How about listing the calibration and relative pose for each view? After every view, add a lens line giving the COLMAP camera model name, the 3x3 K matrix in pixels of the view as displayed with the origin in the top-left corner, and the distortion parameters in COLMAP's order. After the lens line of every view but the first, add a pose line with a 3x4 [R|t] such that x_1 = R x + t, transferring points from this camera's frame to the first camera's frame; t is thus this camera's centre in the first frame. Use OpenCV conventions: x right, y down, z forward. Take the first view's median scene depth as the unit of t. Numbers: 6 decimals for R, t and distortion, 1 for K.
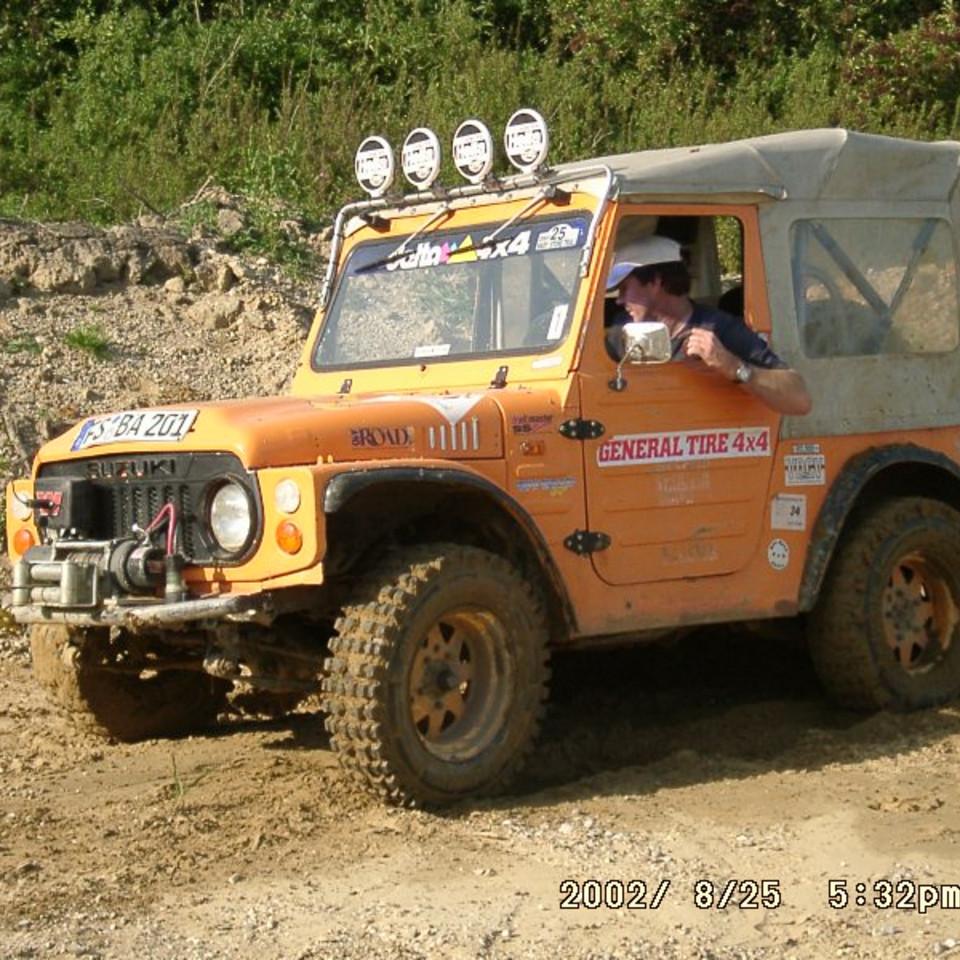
lens RADIAL K [[3150.7, 0, 481.5], [0, 3150.7, 477.0], [0, 0, 1]] dist [0.260148, 0.000000]
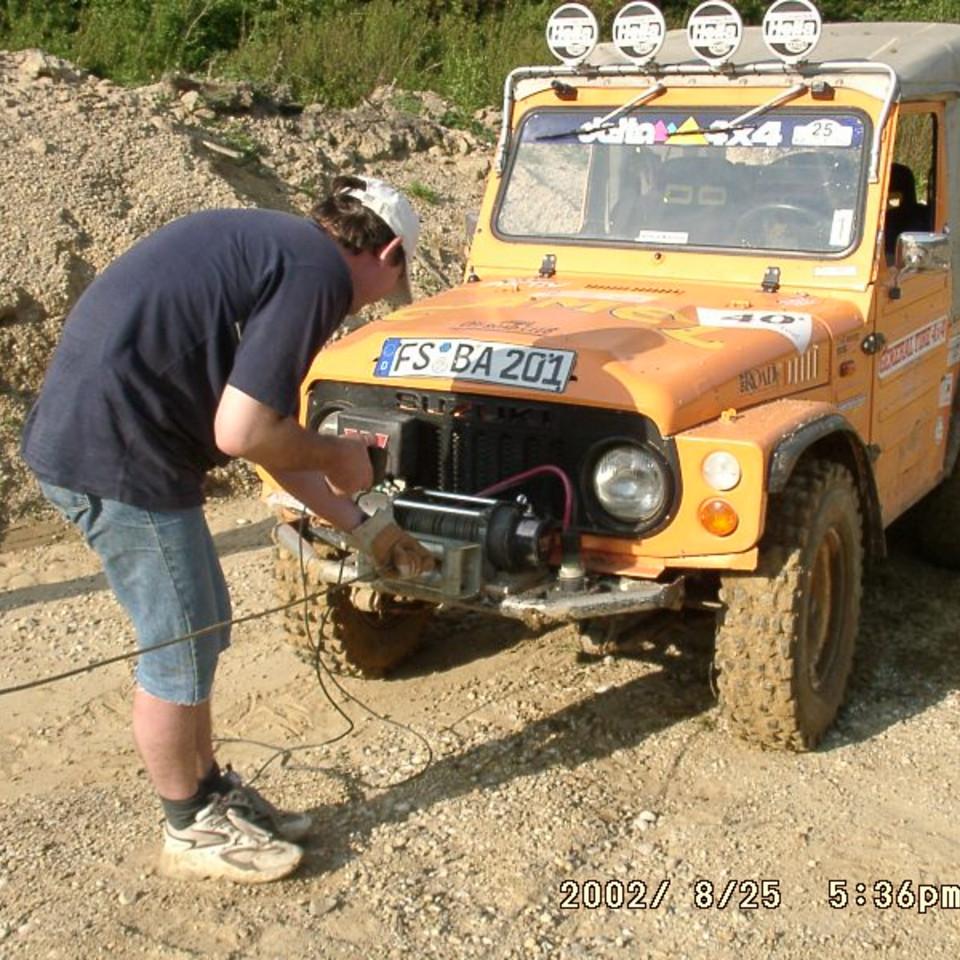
lens RADIAL K [[1590.7, 0, 482.1], [0, 1590.7, 479.6], [0, 0, 1]] dist [-0.126532, 0.000000]
pose [[0.950206, -0.035515, 0.309593, -0.226662], [-0.036749, 0.973781, 0.224499, -0.075977], [-0.309449, -0.224697, 0.923987, 0.552824]]
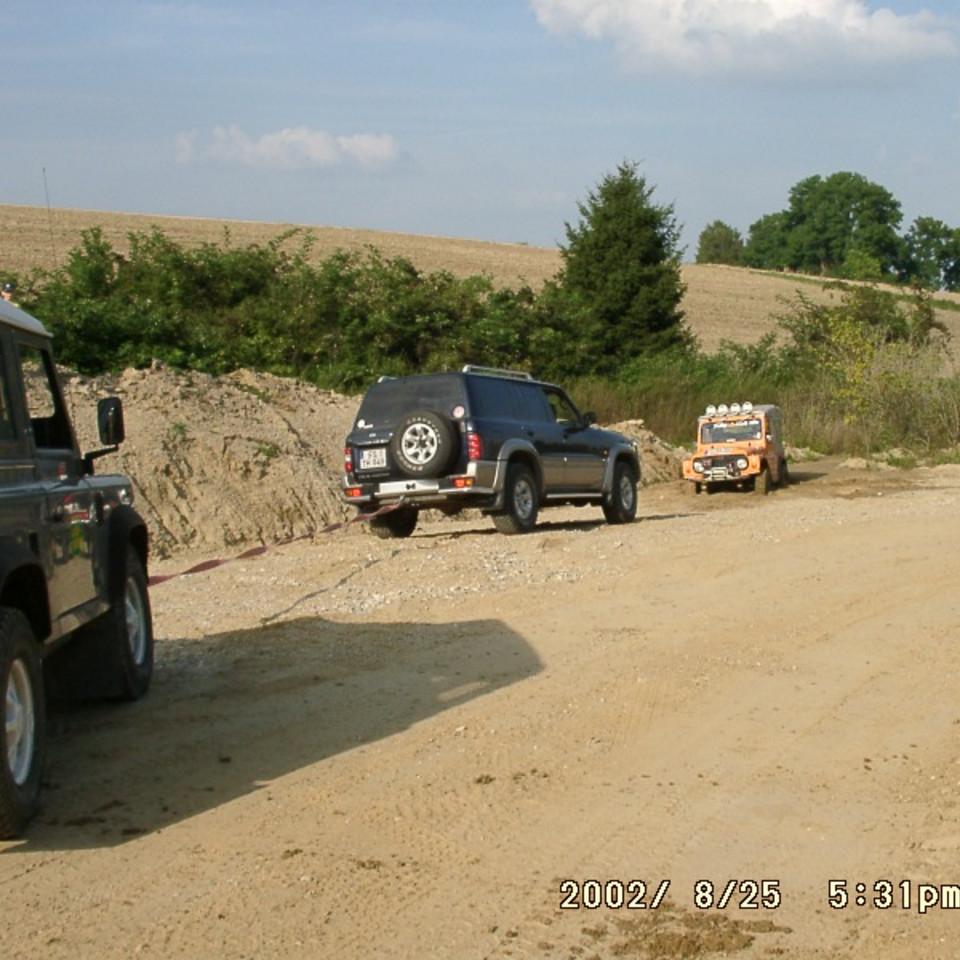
lens RADIAL K [[1590.7, 0, 473.5], [0, 1590.7, 486.0], [0, 0, 1]] dist [-0.126532, 0.000000]
pose [[0.891153, -0.015438, 0.453441, -1.906652], [0.032643, 0.999013, -0.030140, 0.128993], [-0.452528, 0.041661, 0.890777, -1.565933]]
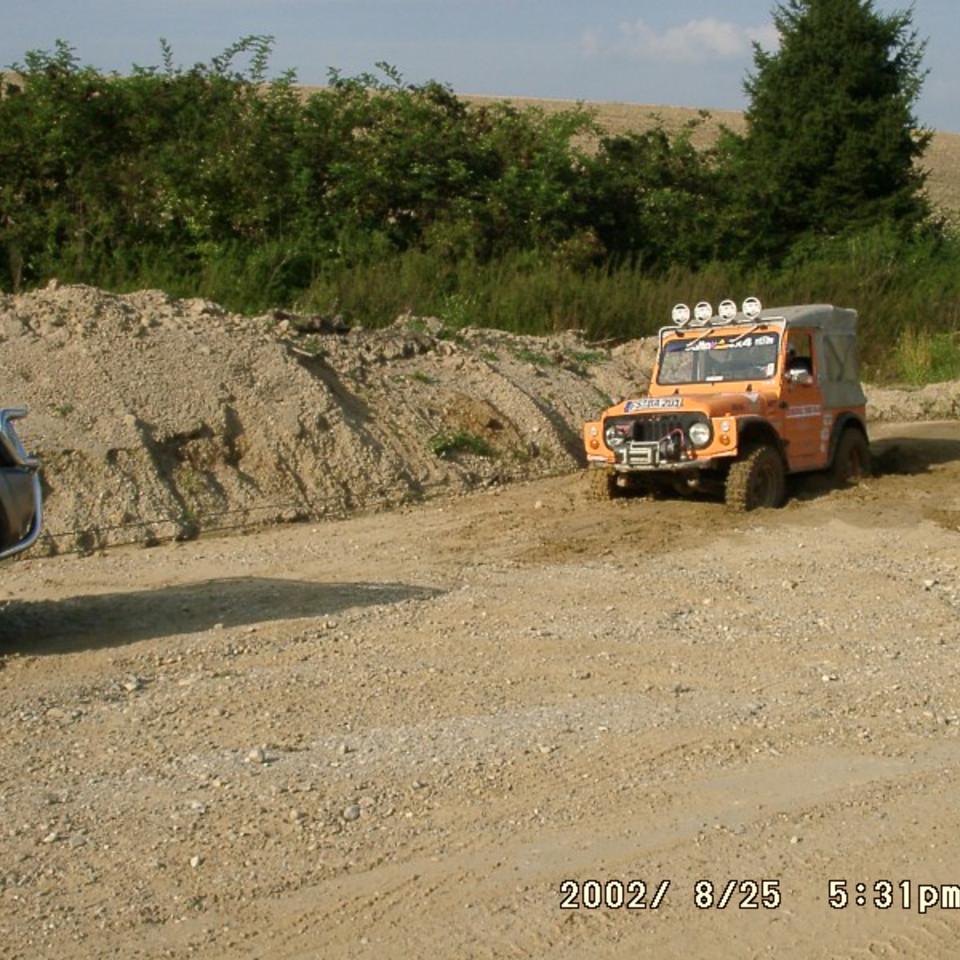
lens RADIAL K [[1590.7, 0, 484.8], [0, 1590.7, 481.4], [0, 0, 1]] dist [-0.126532, 0.000000]
pose [[0.976035, -0.011165, 0.217326, -0.550118], [0.005989, 0.999683, 0.024462, 0.018112], [-0.217530, -0.022574, 0.975793, -0.394127]]
